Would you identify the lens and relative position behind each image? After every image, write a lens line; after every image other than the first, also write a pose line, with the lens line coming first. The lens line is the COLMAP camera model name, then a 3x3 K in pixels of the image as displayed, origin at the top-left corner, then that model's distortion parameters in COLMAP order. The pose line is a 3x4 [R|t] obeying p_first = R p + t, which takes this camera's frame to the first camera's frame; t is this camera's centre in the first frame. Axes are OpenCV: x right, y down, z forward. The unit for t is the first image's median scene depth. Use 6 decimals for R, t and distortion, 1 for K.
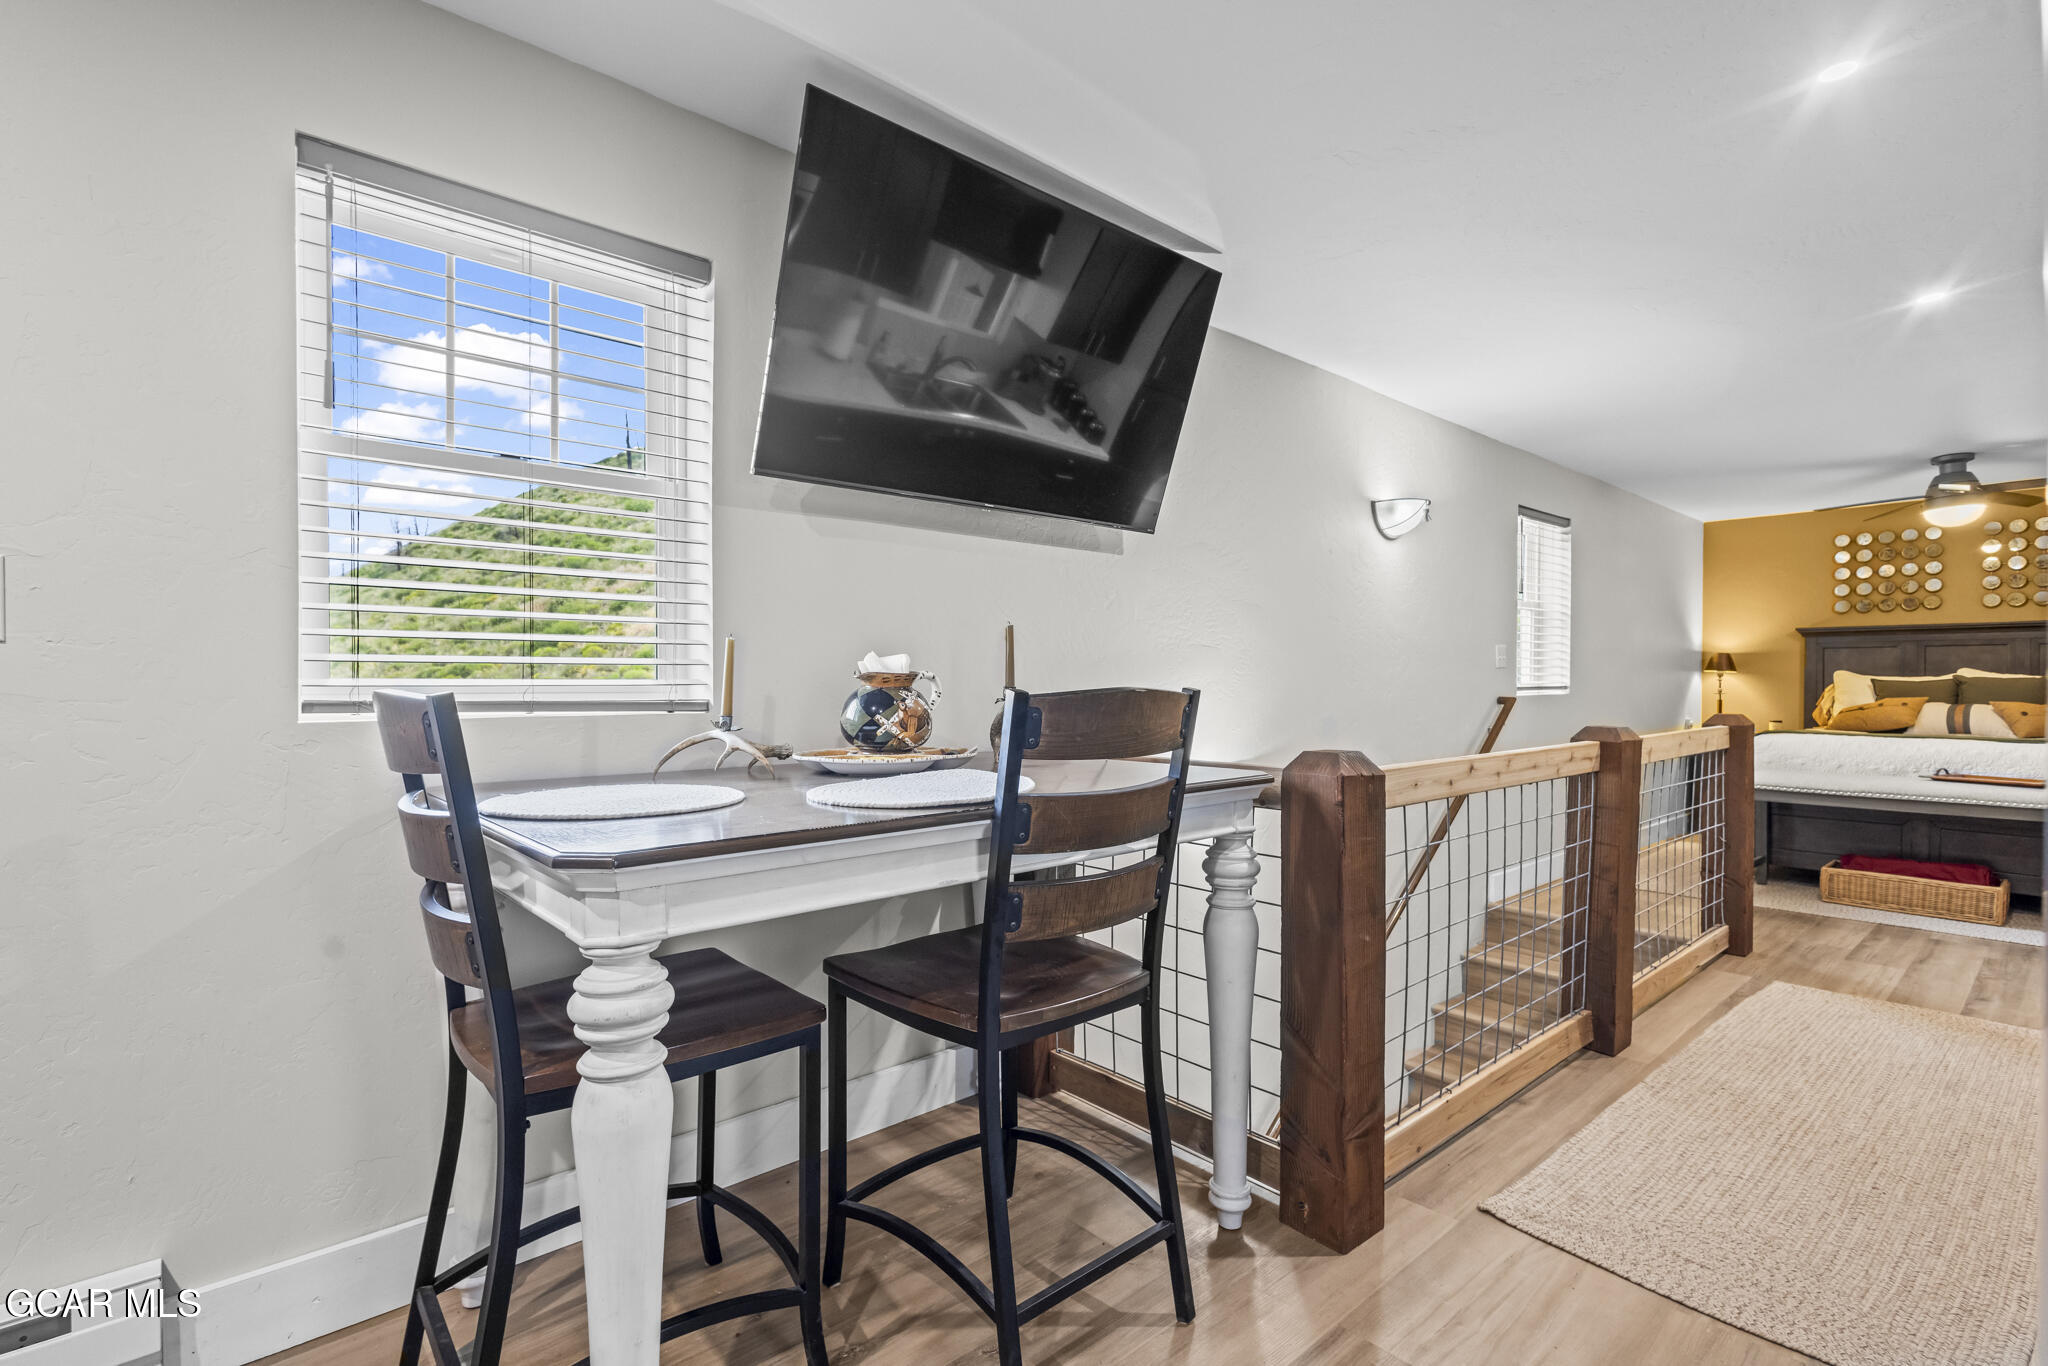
lens RADIAL K [[965.0, 0, 1052.1], [0, 965.0, 686.5], [0, 0, 1]] dist [0.004801, 0.000446]
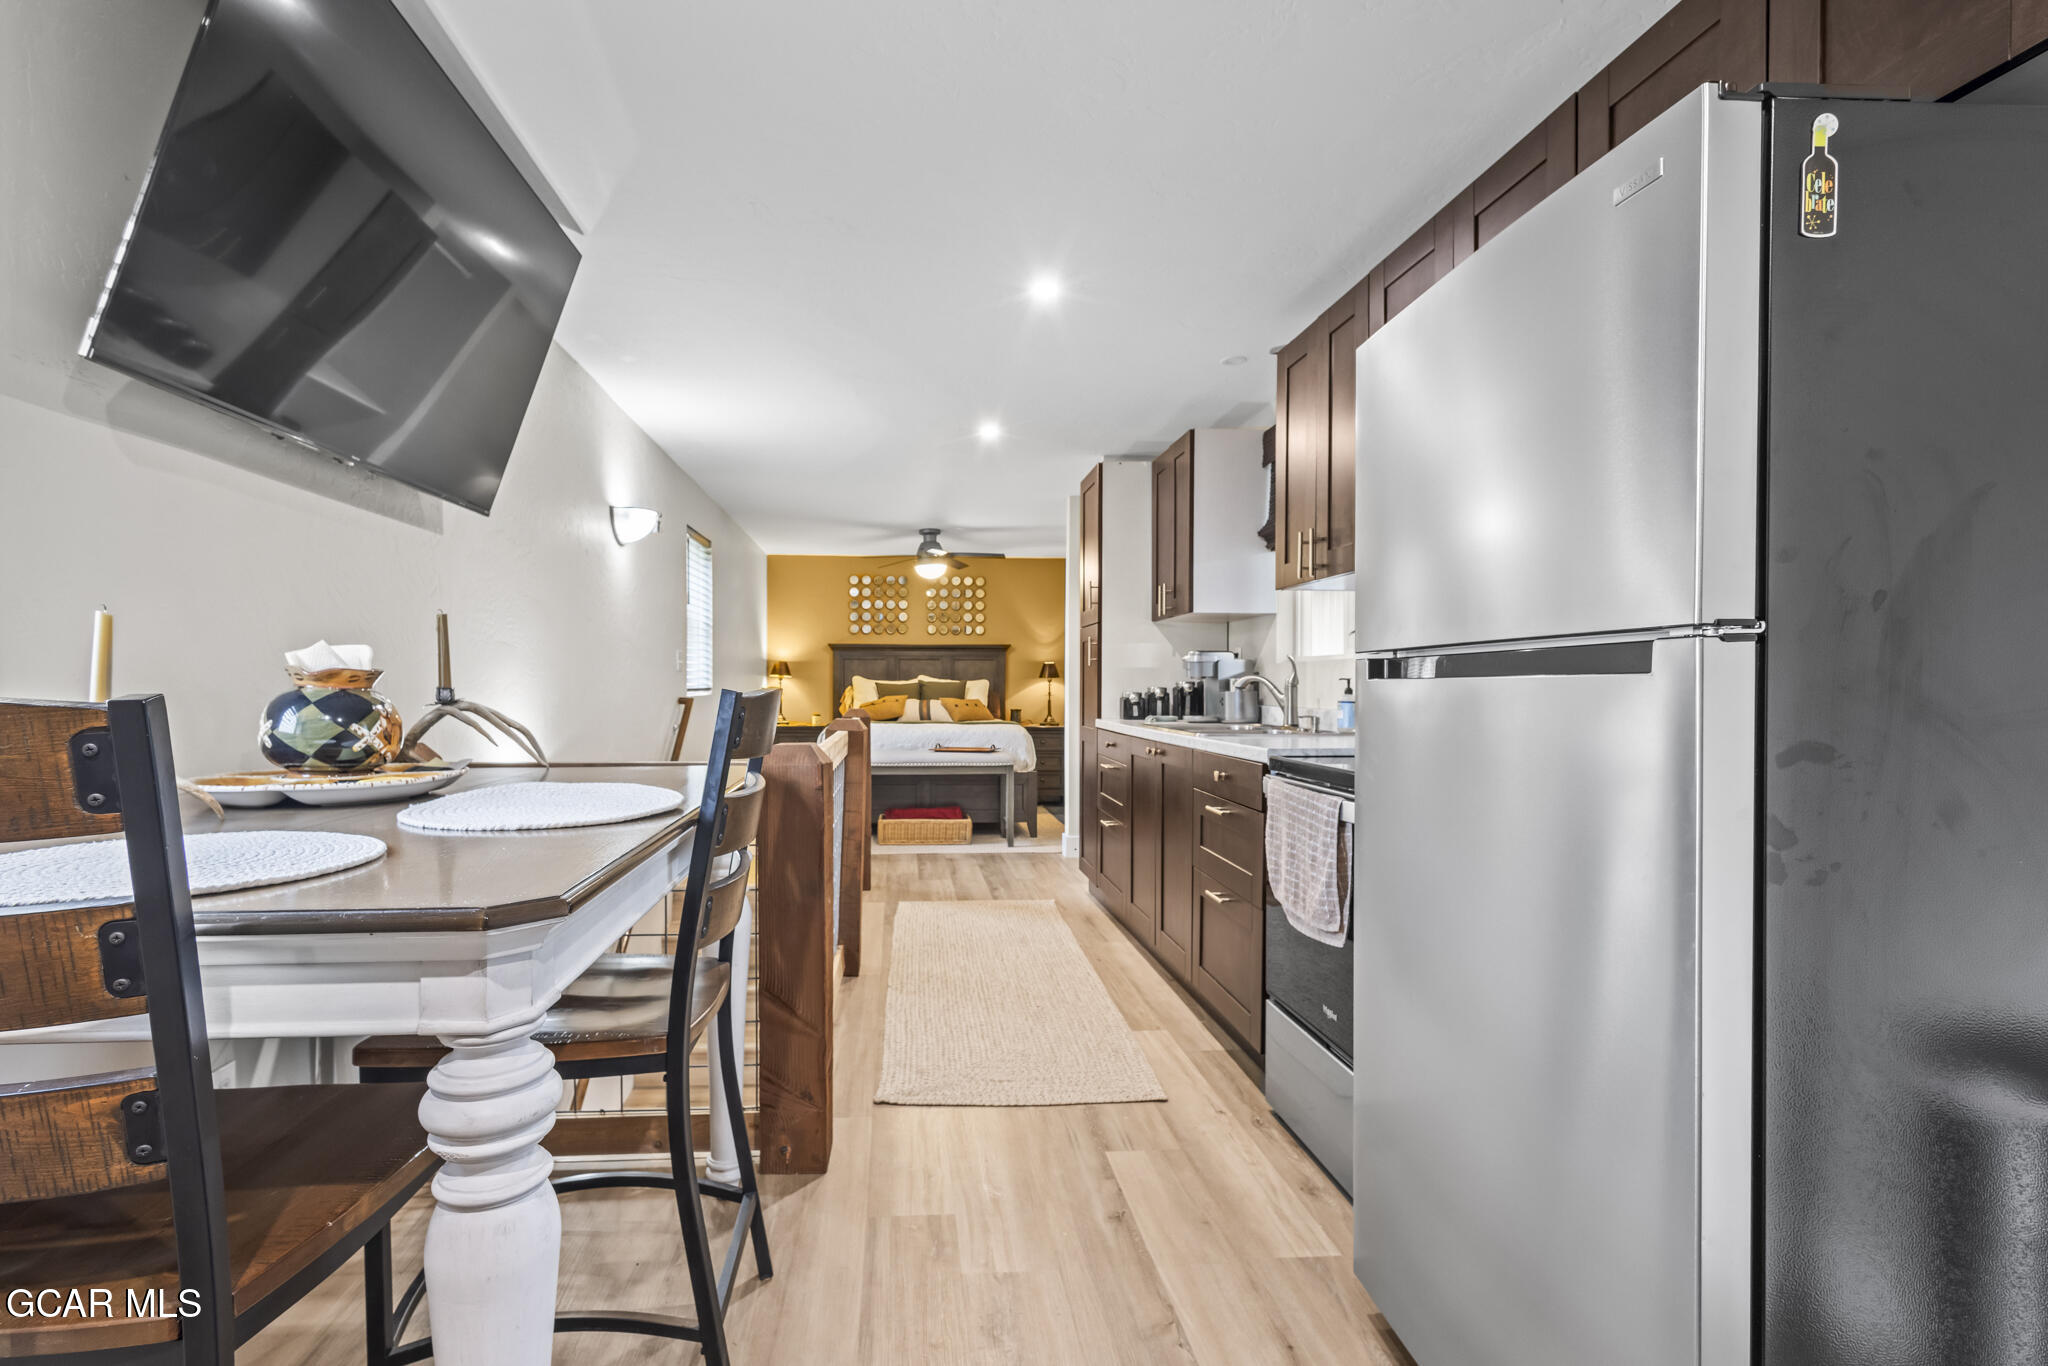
lens RADIAL K [[965.0, 0, 969.9], [0, 965.0, 702.9], [0, 0, 1]] dist [0.004801, 0.000446]
pose [[0.616612, -0.012910, 0.787161, -0.182638], [0.001280, 0.999881, 0.015396, 0.000542], [-0.787266, -0.008486, 0.616555, 0.054009]]
